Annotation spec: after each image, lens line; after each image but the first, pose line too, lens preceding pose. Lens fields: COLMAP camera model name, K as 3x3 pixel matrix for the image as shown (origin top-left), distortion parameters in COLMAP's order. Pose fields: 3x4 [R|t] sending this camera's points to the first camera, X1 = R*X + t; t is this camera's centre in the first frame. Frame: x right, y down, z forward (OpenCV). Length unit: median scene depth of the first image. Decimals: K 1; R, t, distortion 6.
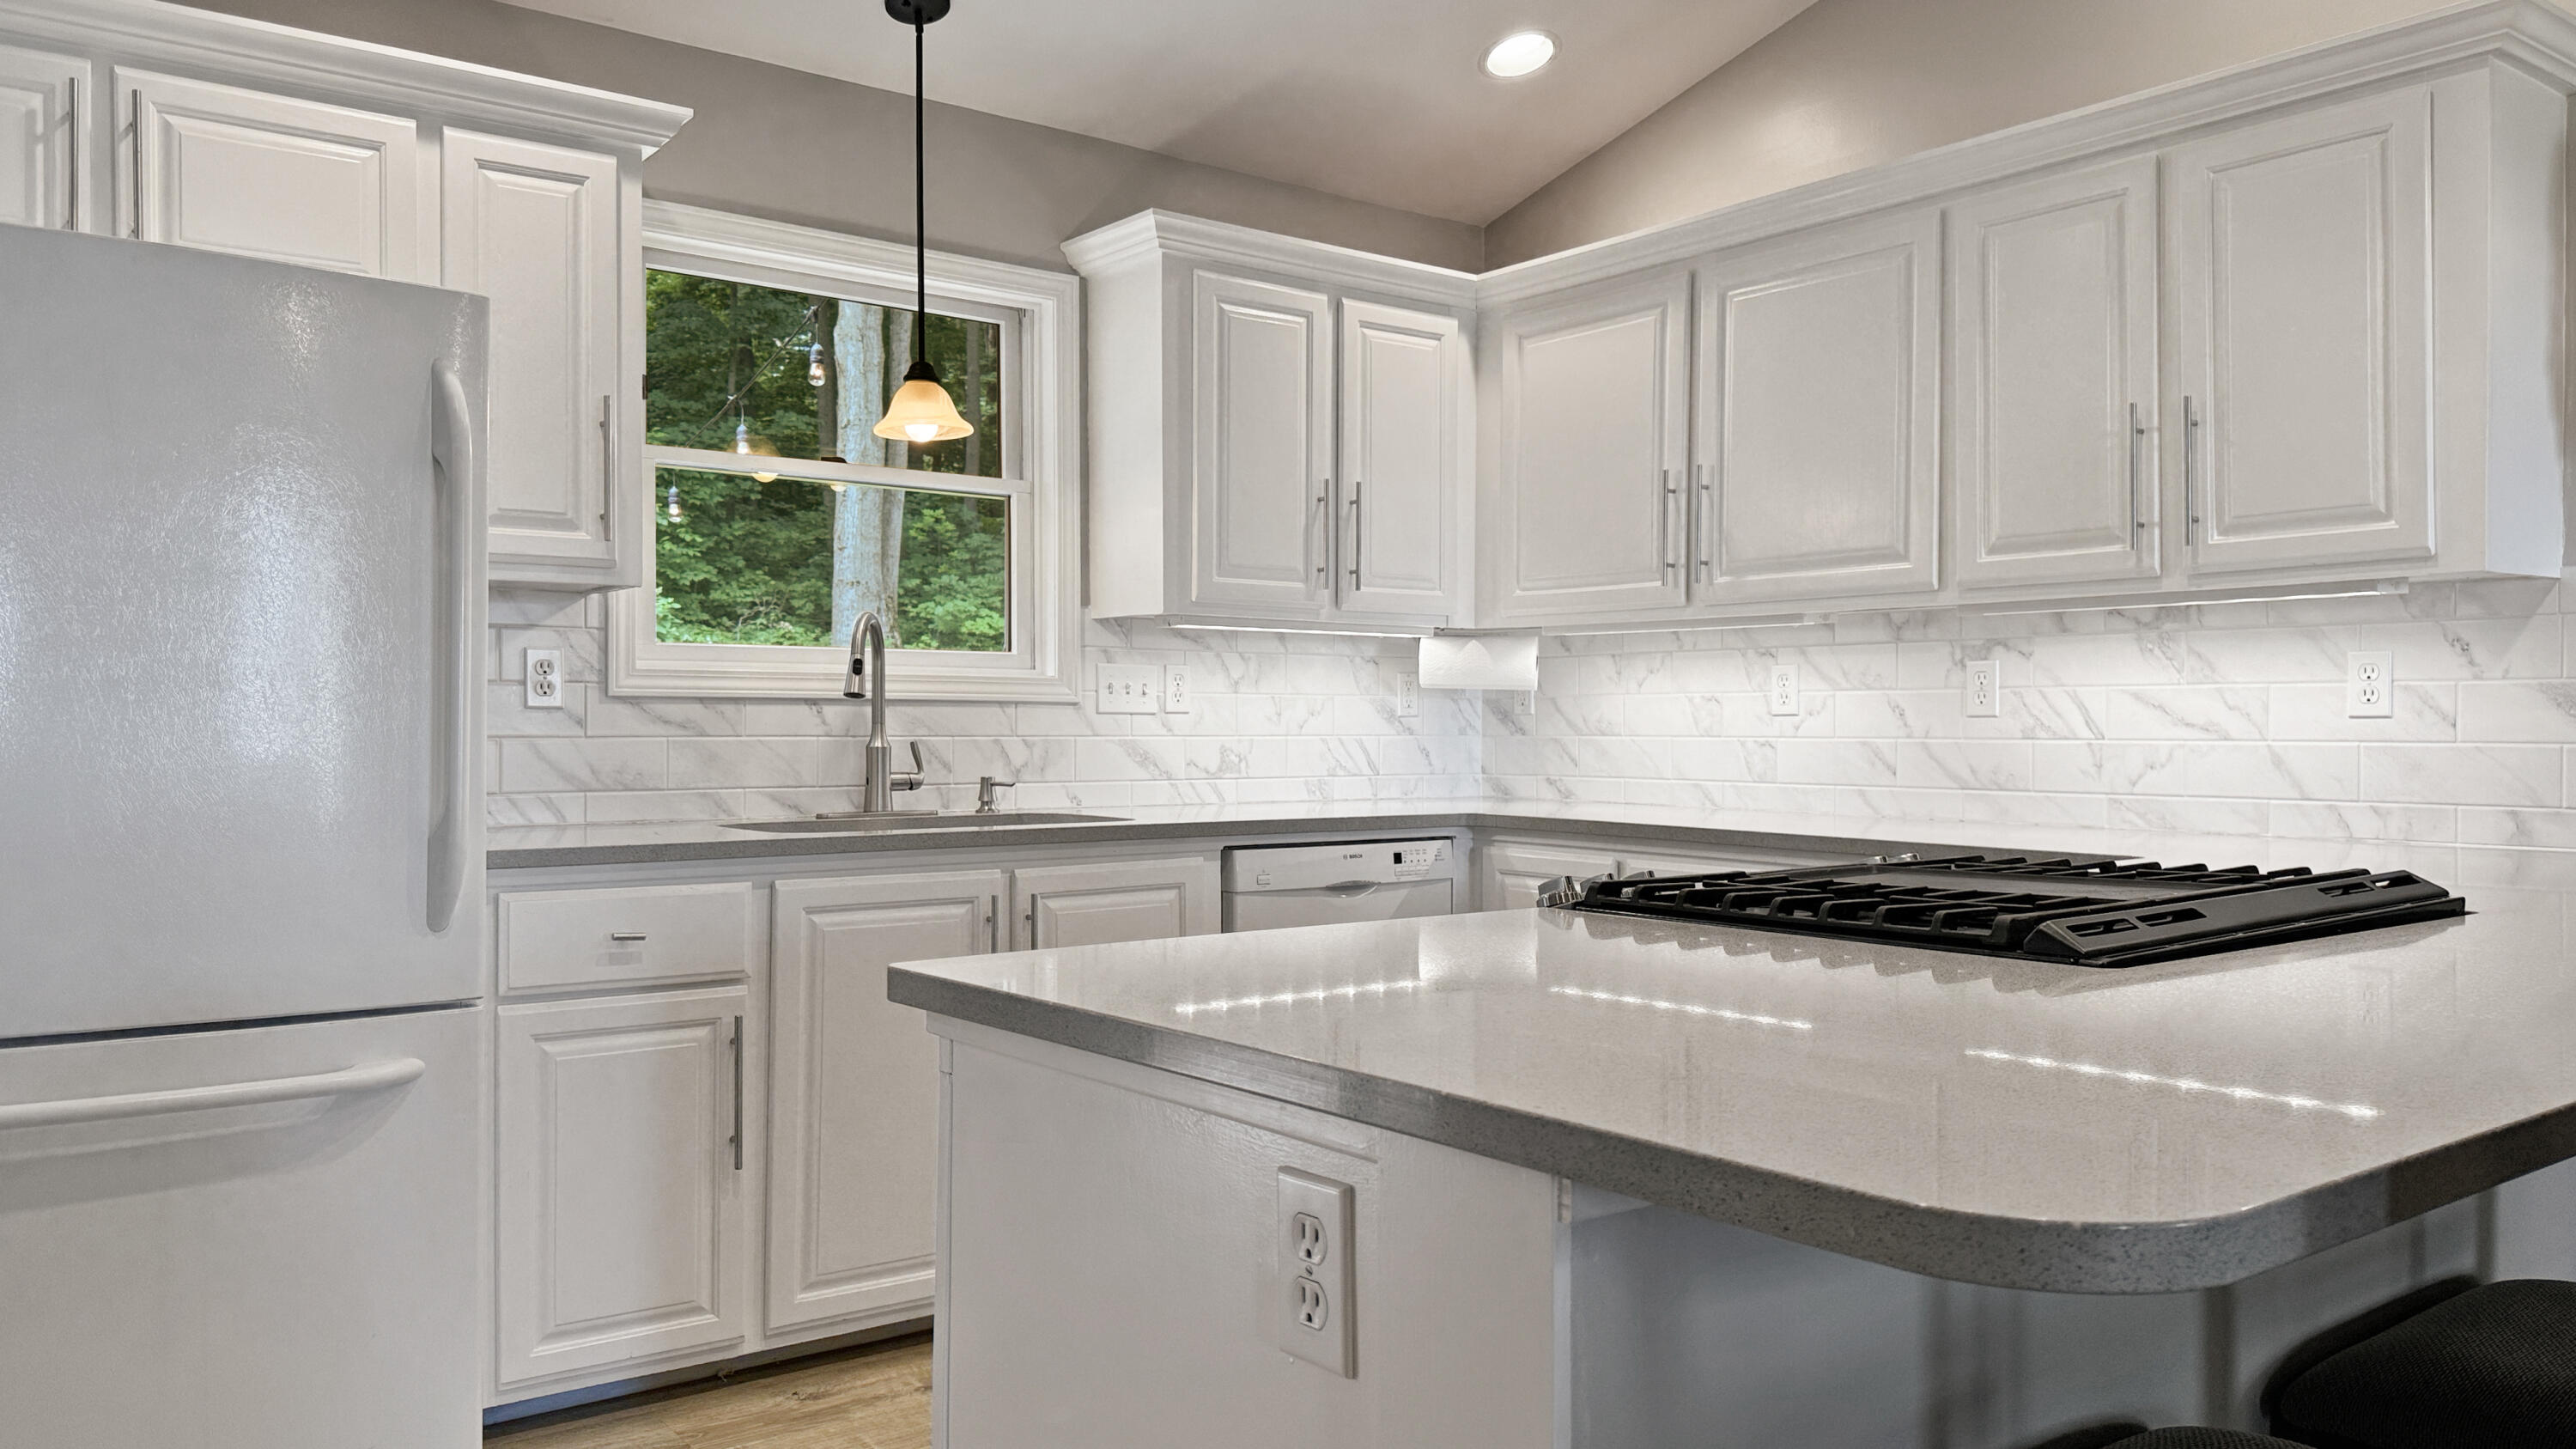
lens RADIAL K [[1851.9, 0, 1296.0], [0, 1851.9, 701.3], [0, 0, 1]] dist [0.072866, -0.032984]
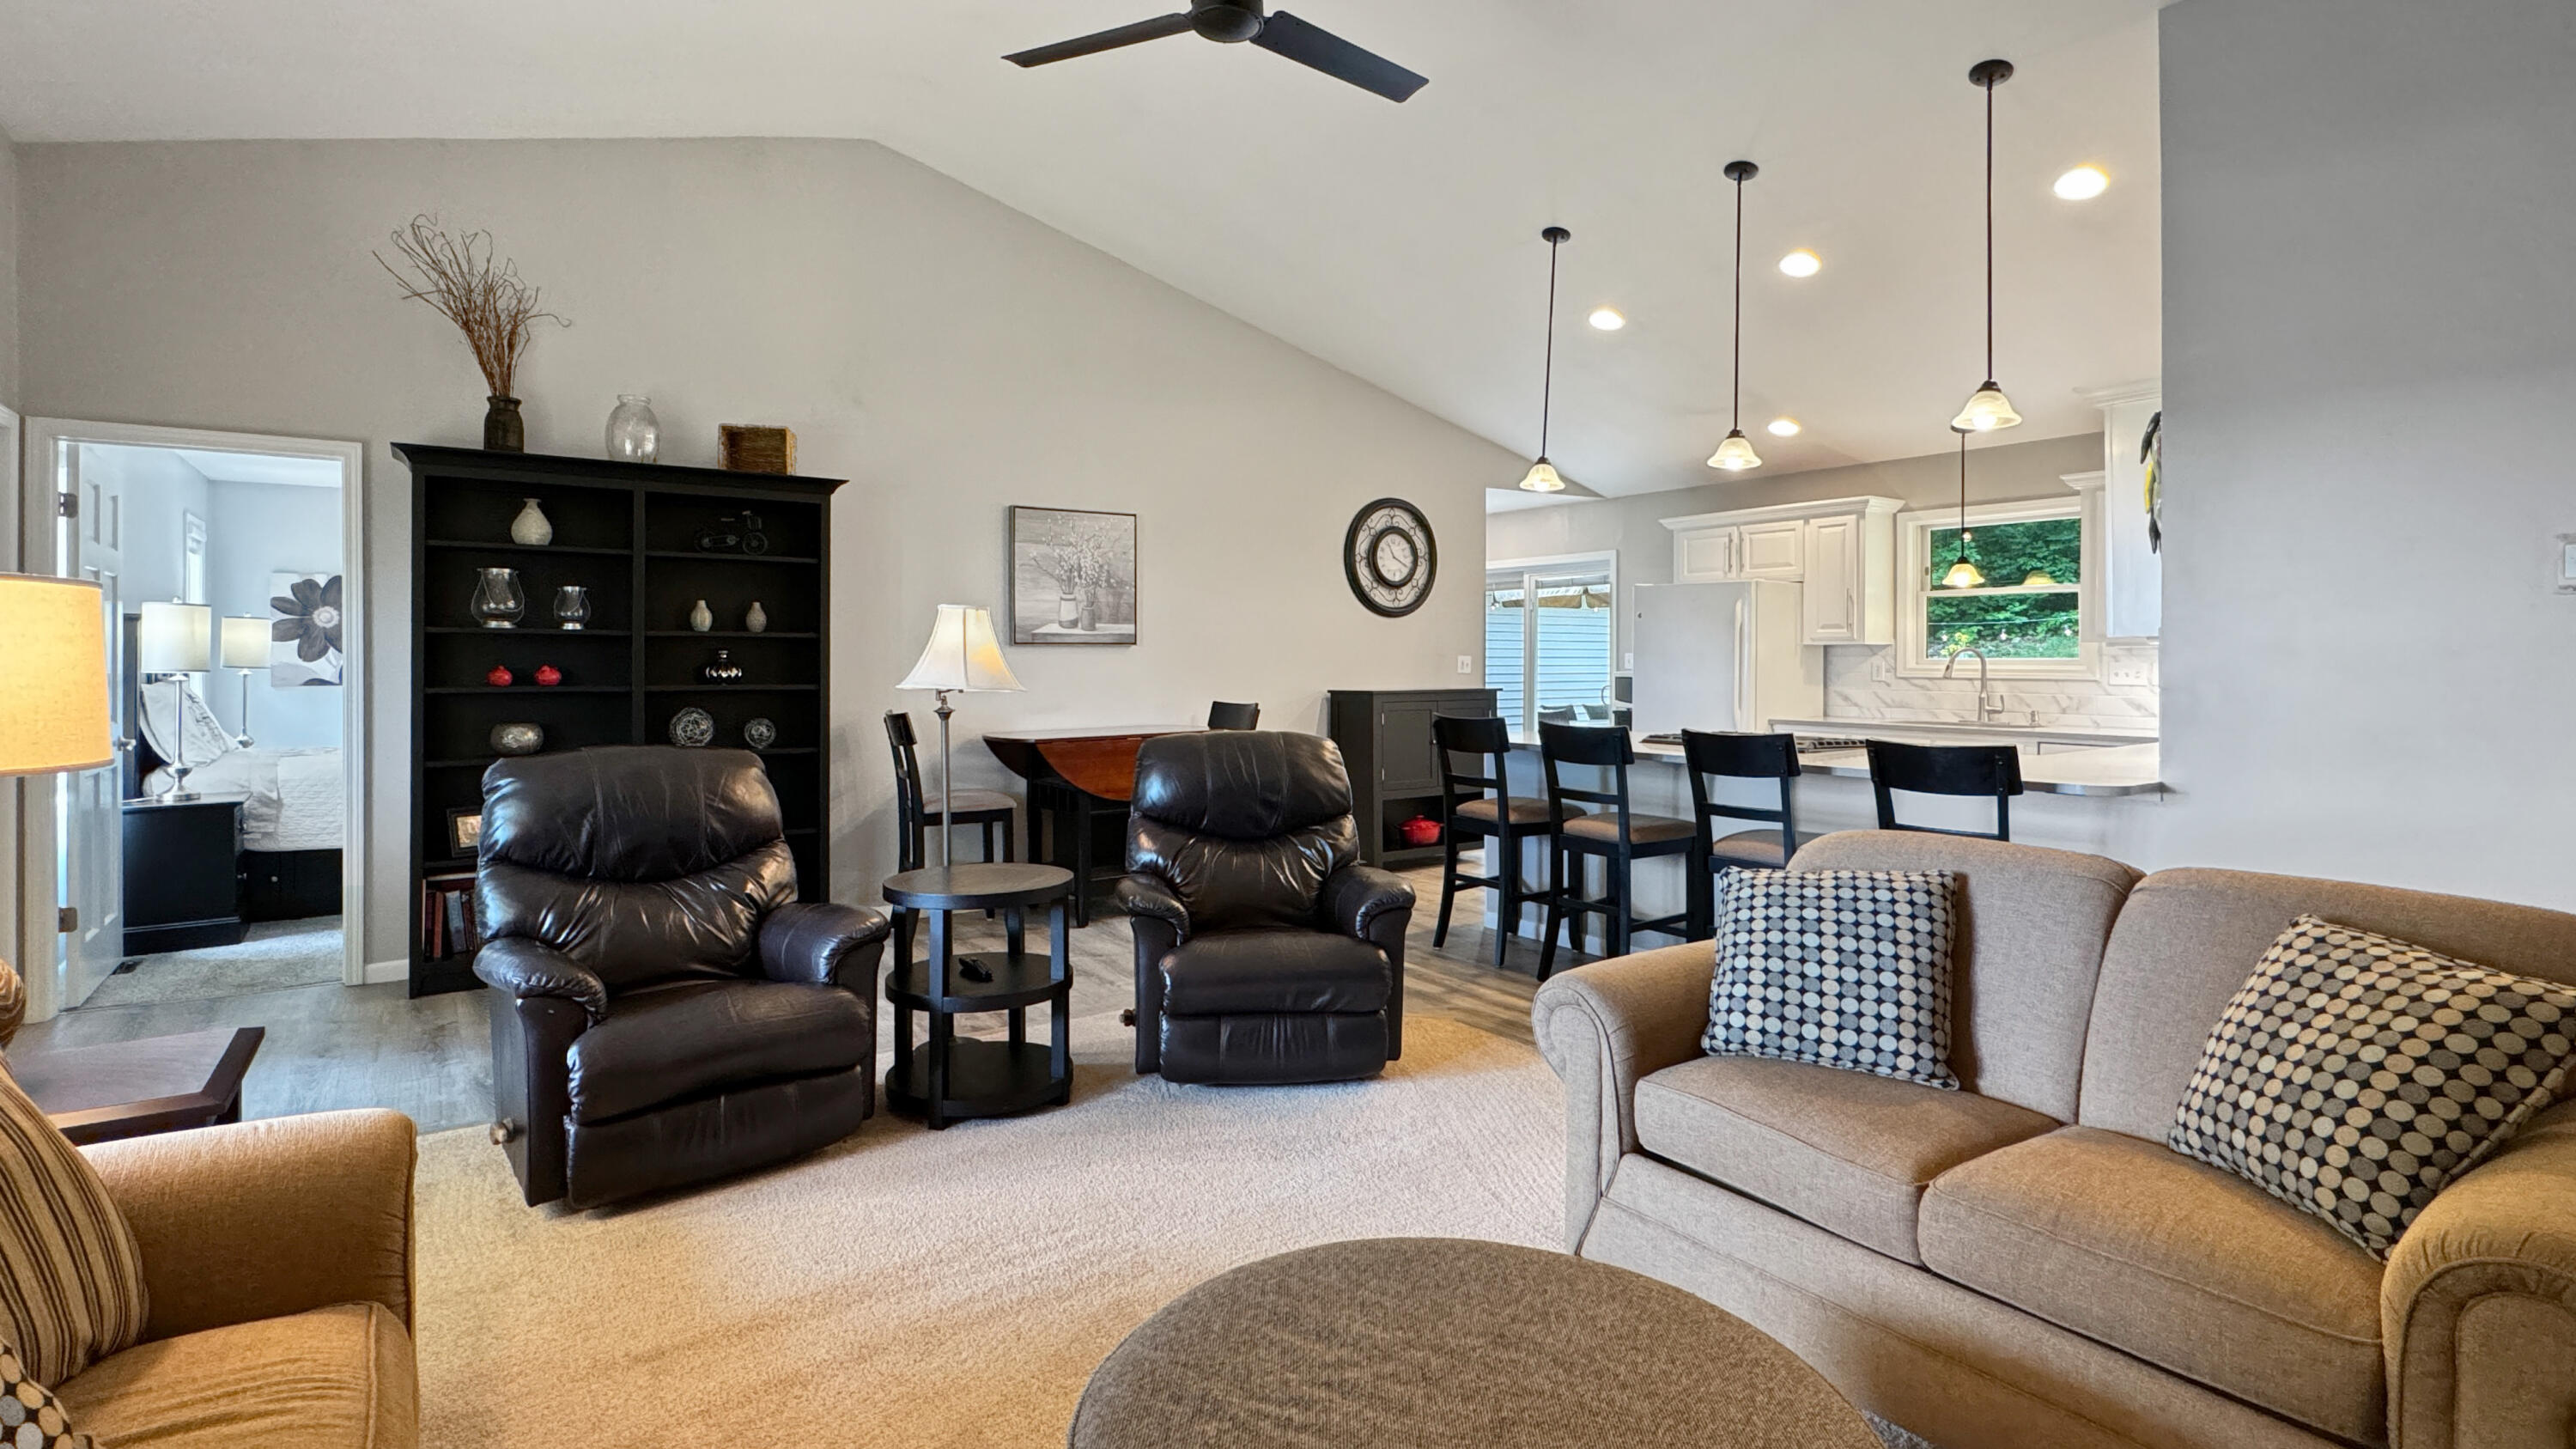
lens RADIAL K [[1204.6, 0, 1234.8], [0, 1204.6, 668.5], [0, 0, 1]] dist [-0.004943, 0.002906]
pose [[-0.062858, 0.003931, -0.998015, 1.550900], [0.009687, 0.999948, 0.003329, -0.031694], [0.997975, -0.009458, -0.062893, 0.046144]]
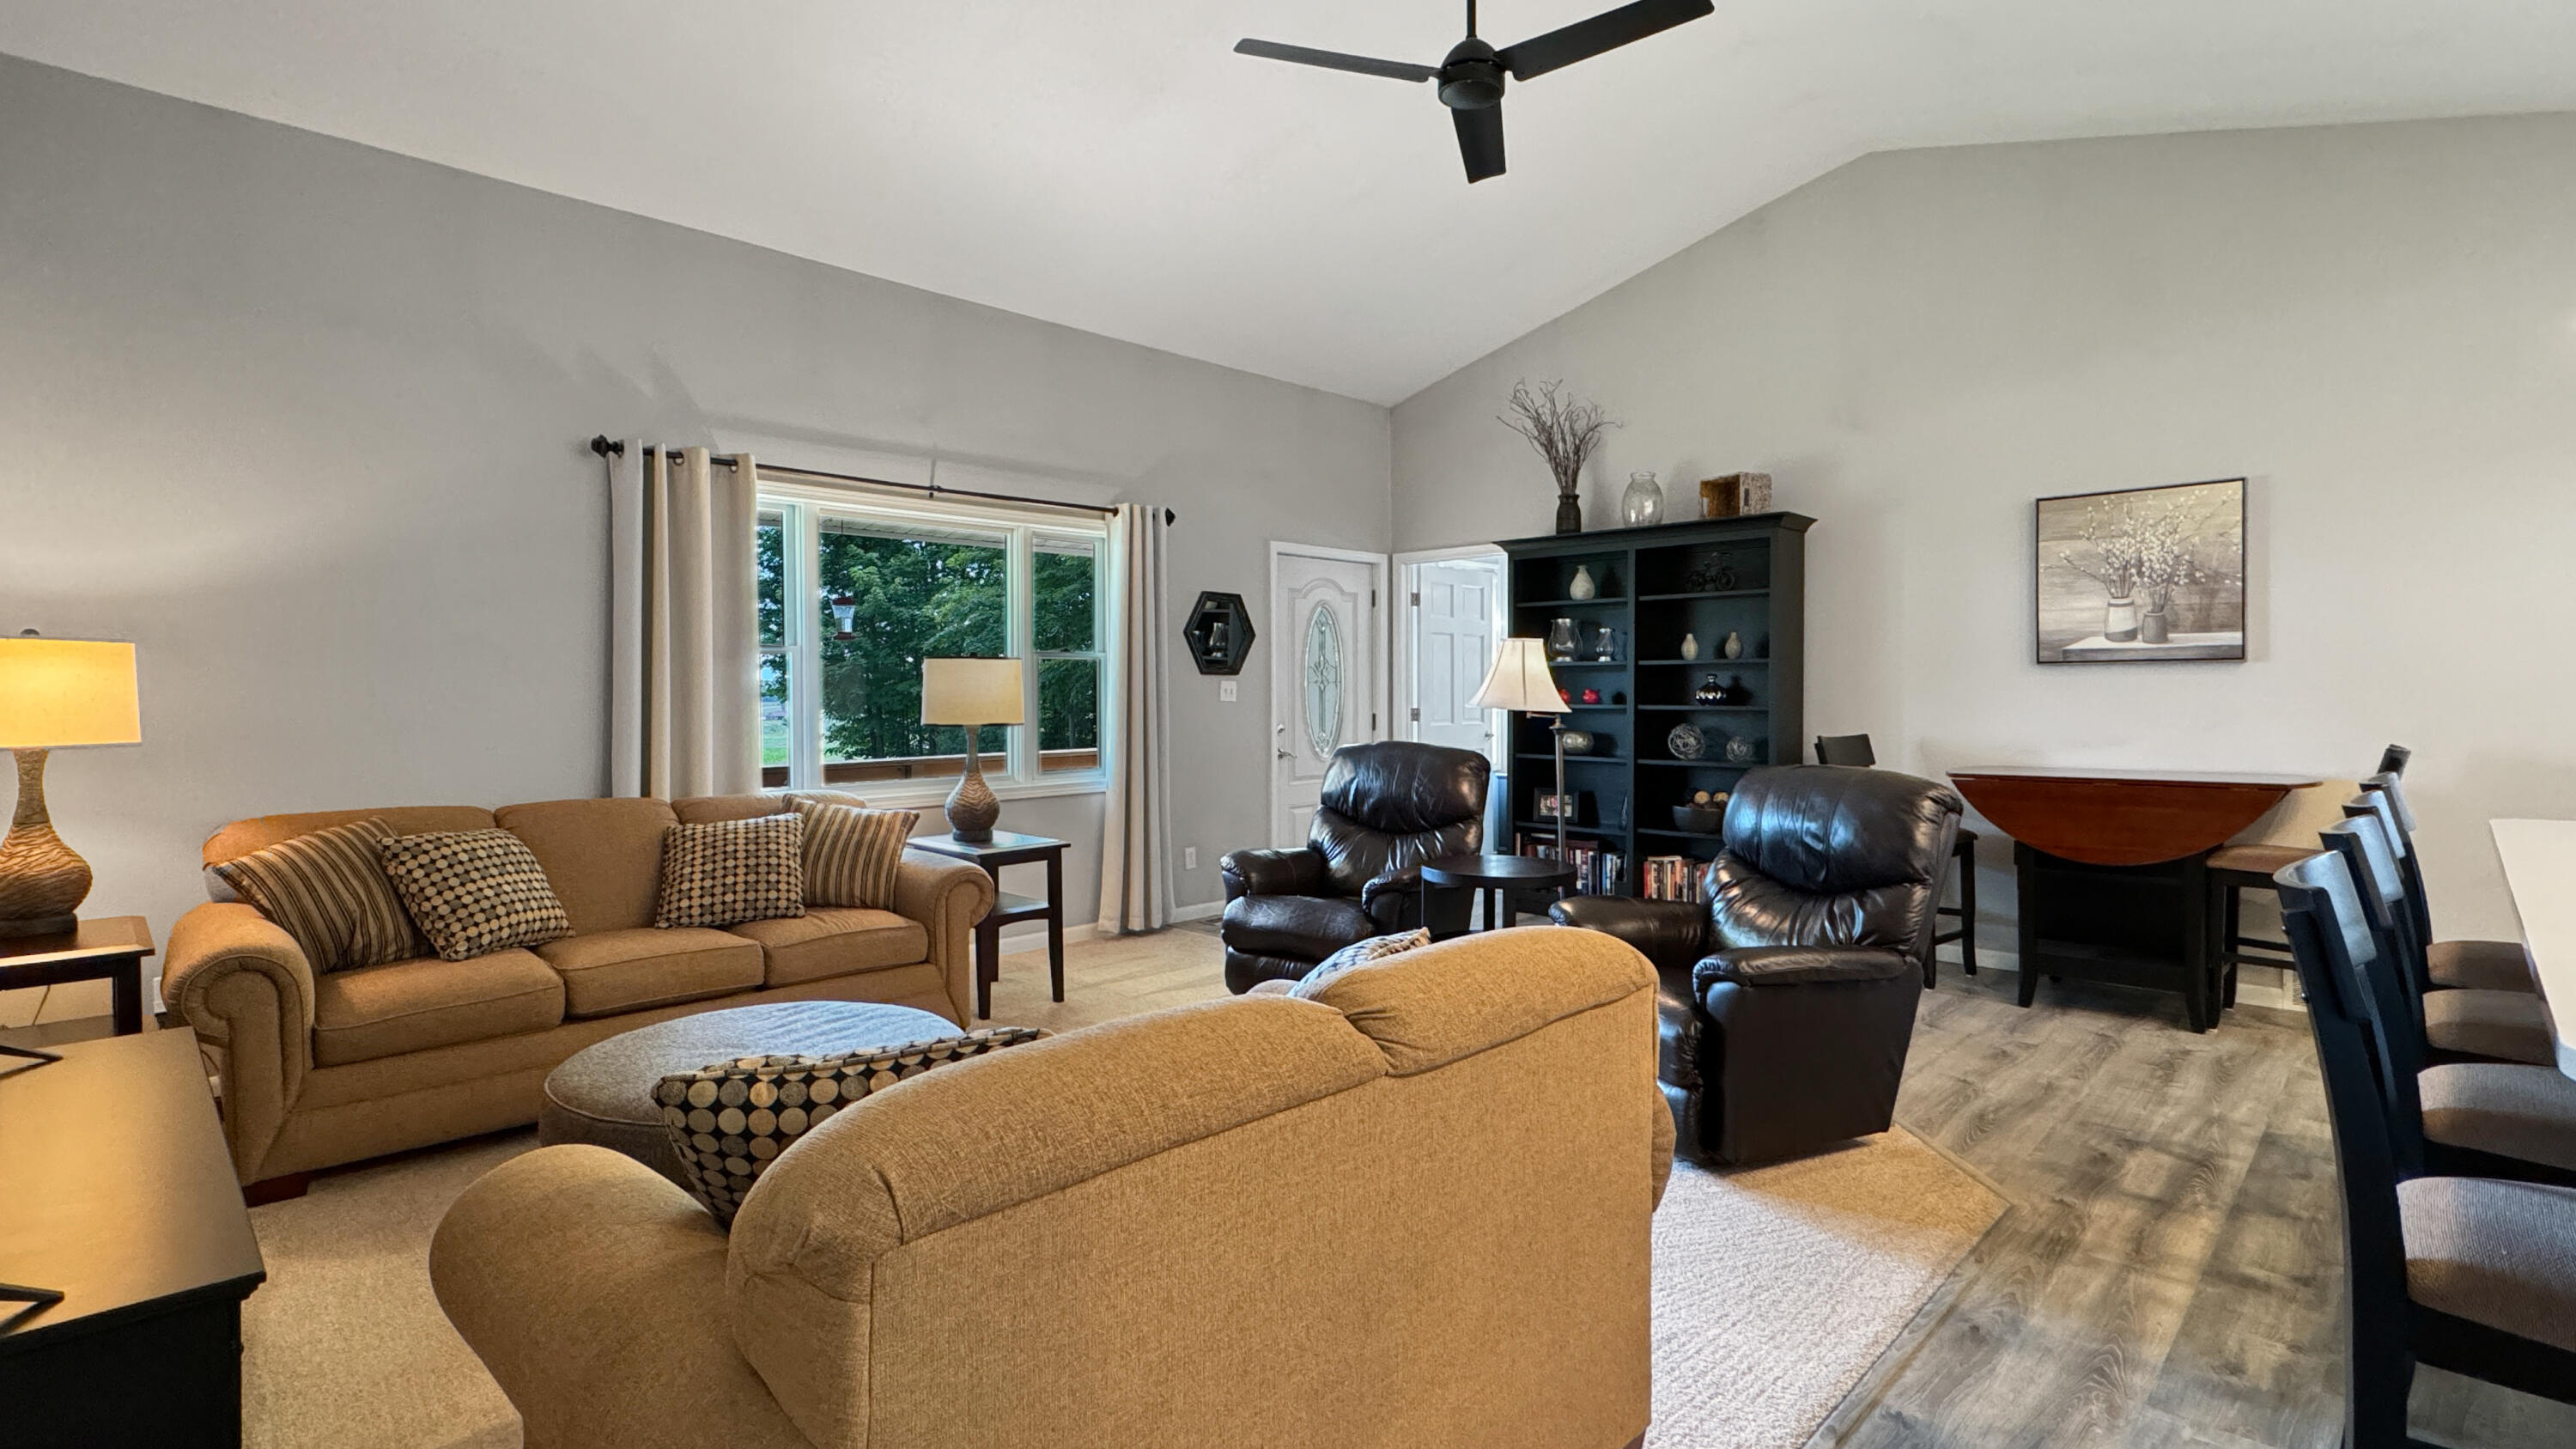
lens RADIAL K [[1204.6, 0, 1309.7], [0, 1204.6, 701.5], [0, 0, 1]] dist [-0.004943, 0.002906]
pose [[-0.988946, 0.001832, -0.148266, 0.976179], [0.001771, 0.999998, 0.000545, -0.021184], [0.148267, 0.000276, -0.988947, 0.865640]]
